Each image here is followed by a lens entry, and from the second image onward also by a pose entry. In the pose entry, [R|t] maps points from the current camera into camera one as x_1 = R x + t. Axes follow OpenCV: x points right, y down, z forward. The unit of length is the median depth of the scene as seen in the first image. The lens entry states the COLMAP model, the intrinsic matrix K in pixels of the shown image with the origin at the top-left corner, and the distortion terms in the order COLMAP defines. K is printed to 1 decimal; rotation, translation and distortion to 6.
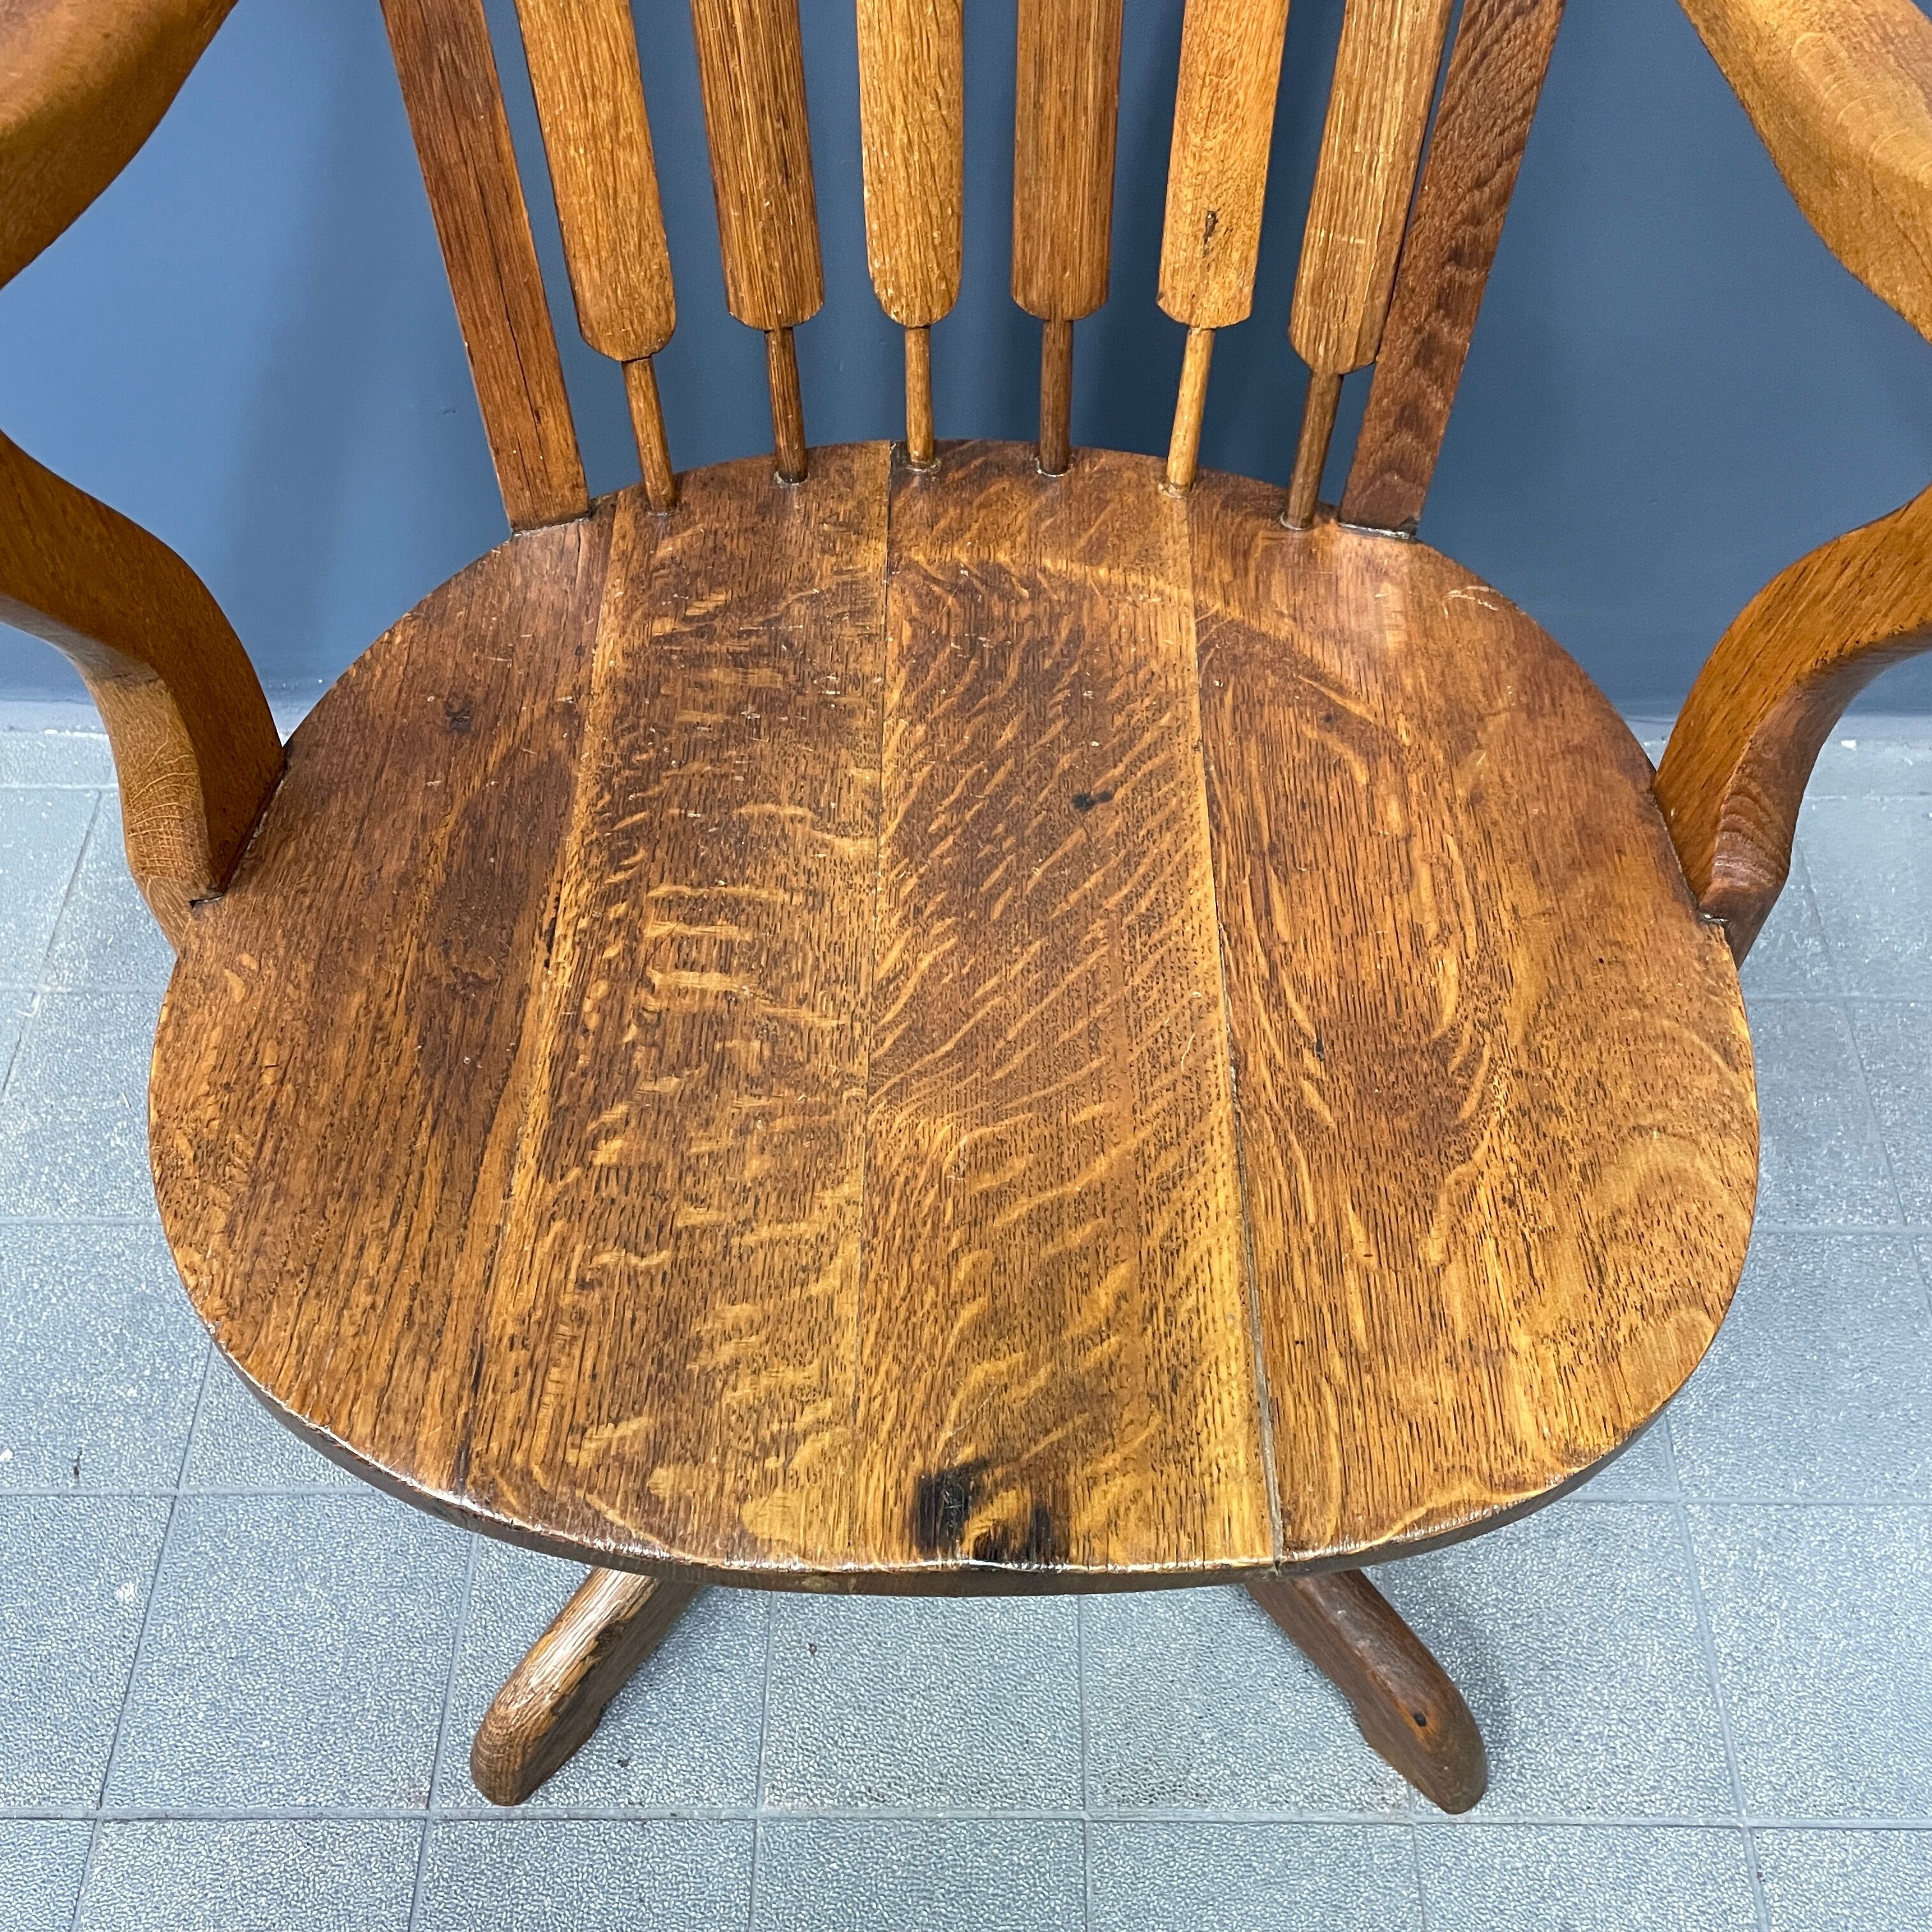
lens RADIAL K [[1976.2, 0, 993.2], [0, 1976.2, 992.6], [0, 0, 1]] dist [0.047461, 0.000000]
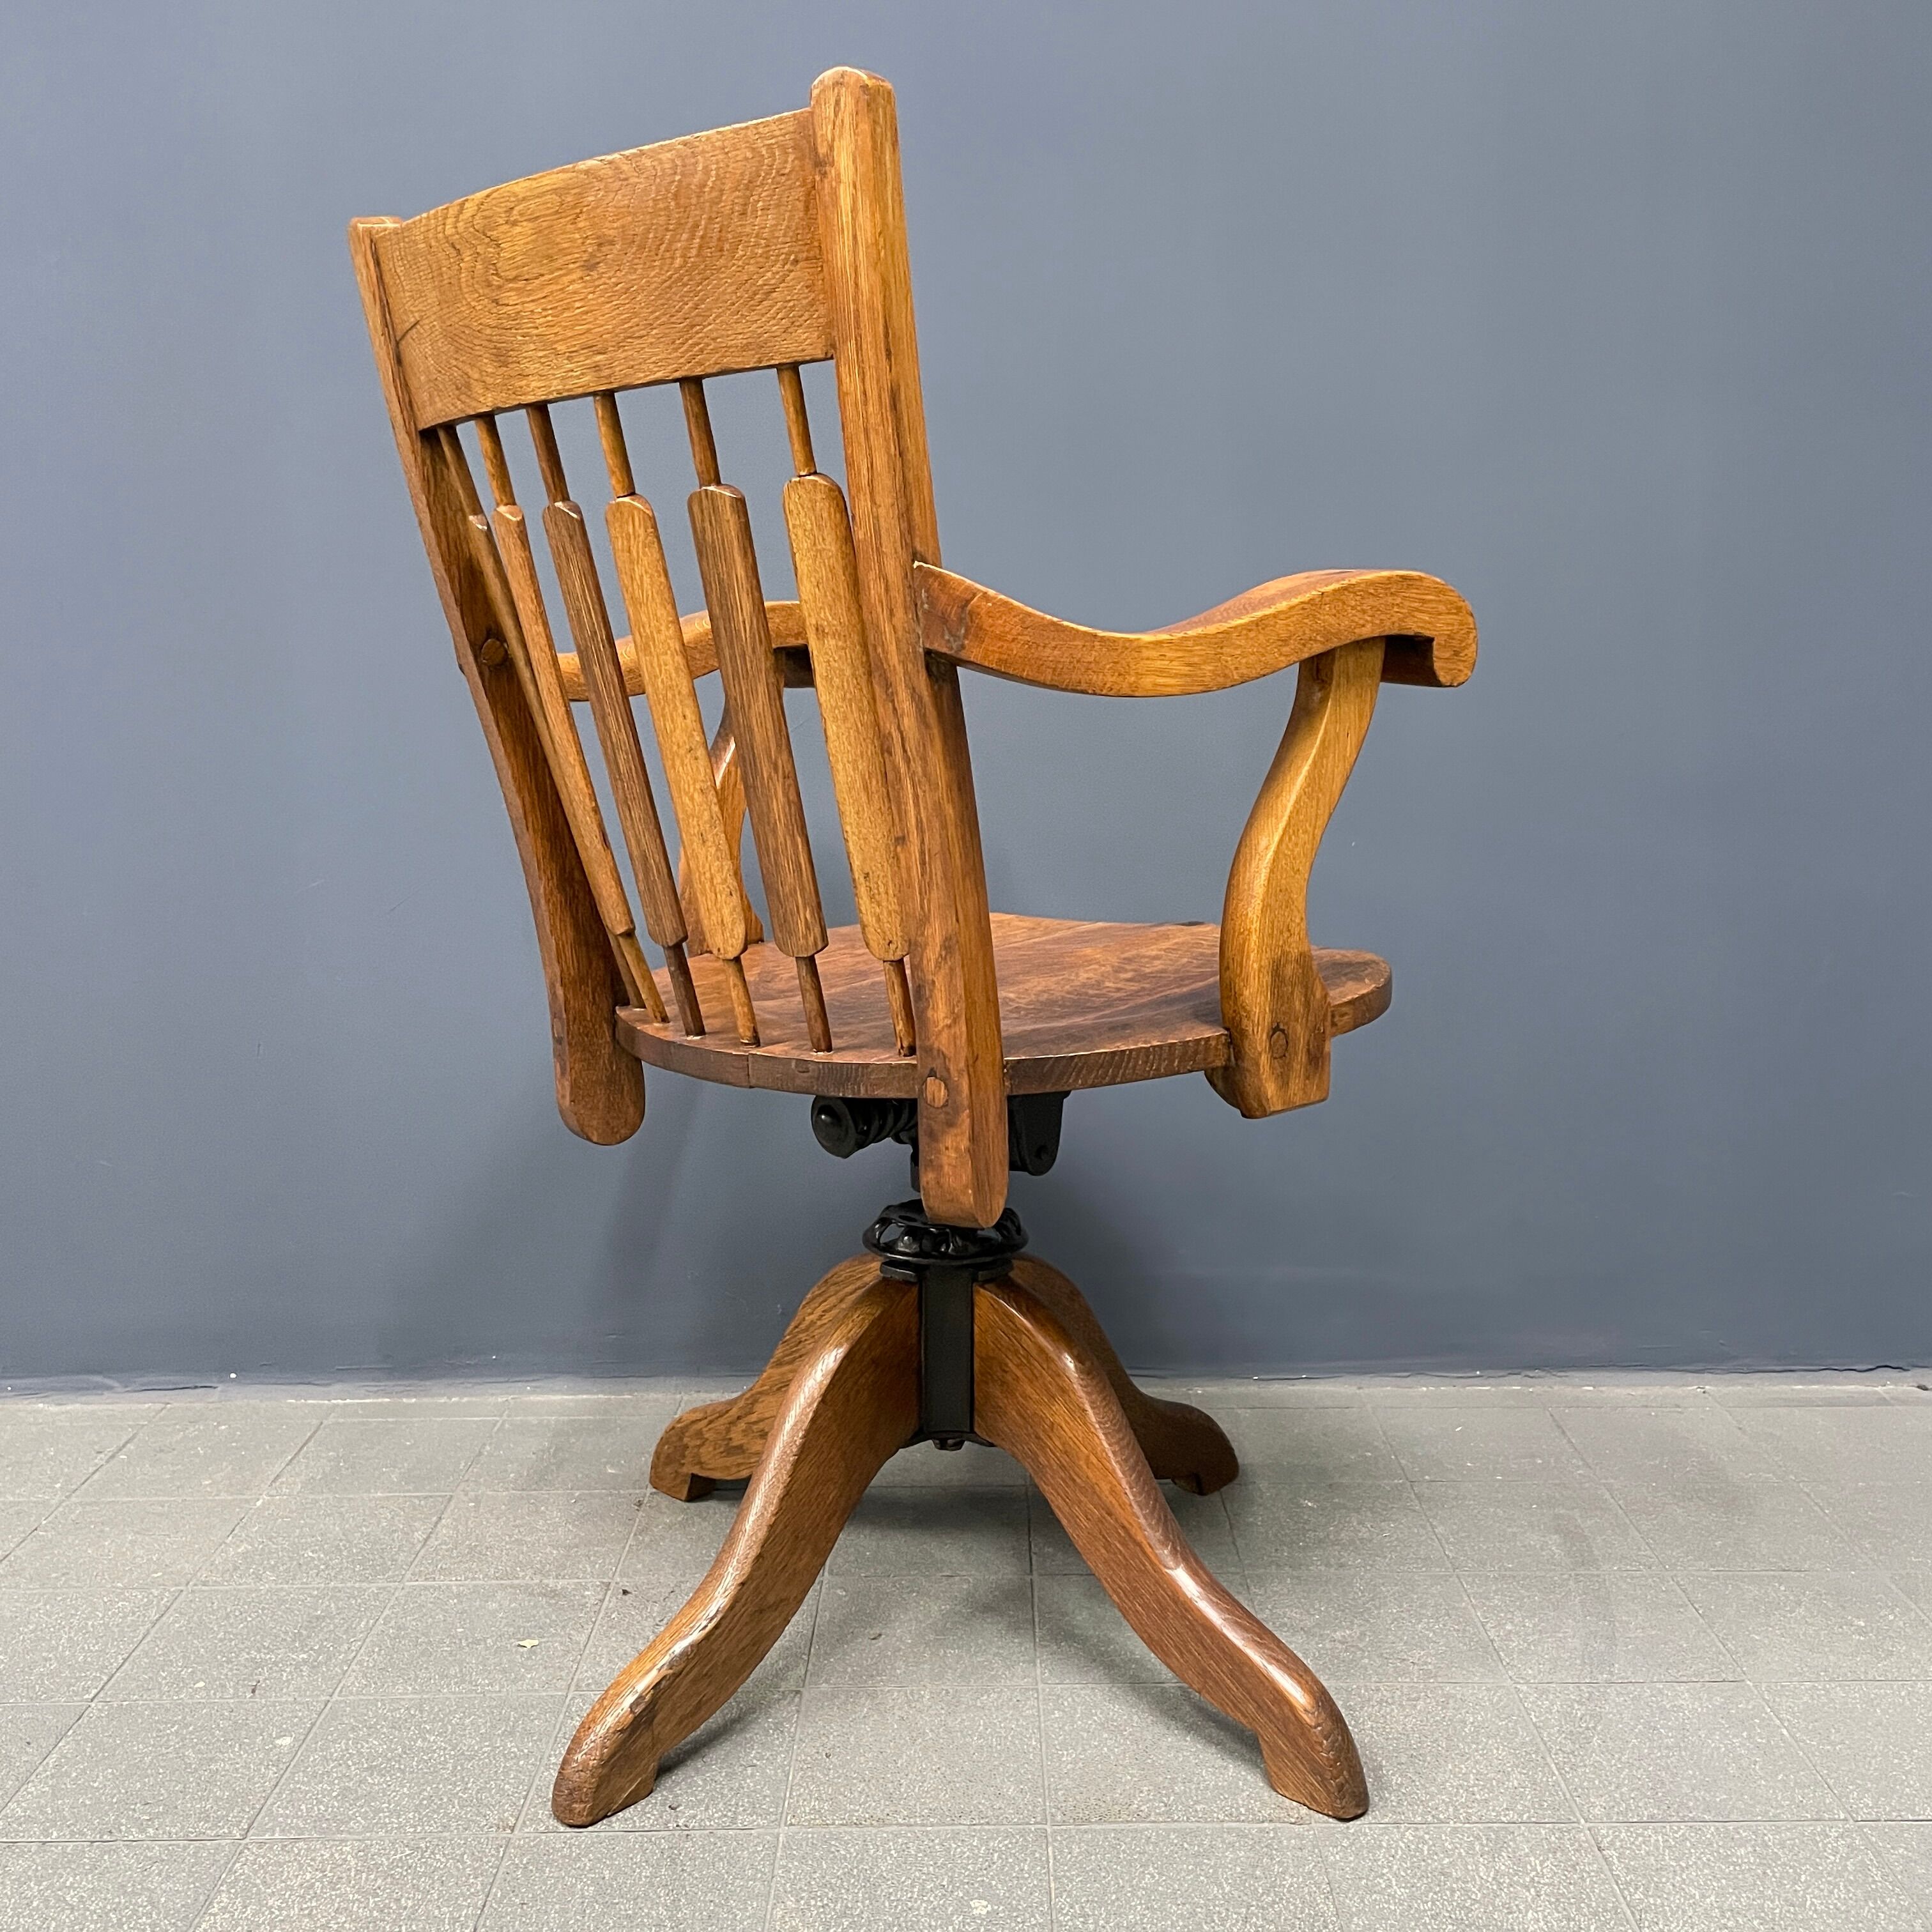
lens RADIAL K [[1976.2, 0, 988.1], [0, 1976.2, 947.7], [0, 0, 1]] dist [0.047461, 0.000000]
pose [[0.999864, -0.014736, 0.007341, 0.010606], [0.015391, 0.678313, -0.734611, 1.164174], [0.005846, 0.734625, 0.678448, -0.285793]]
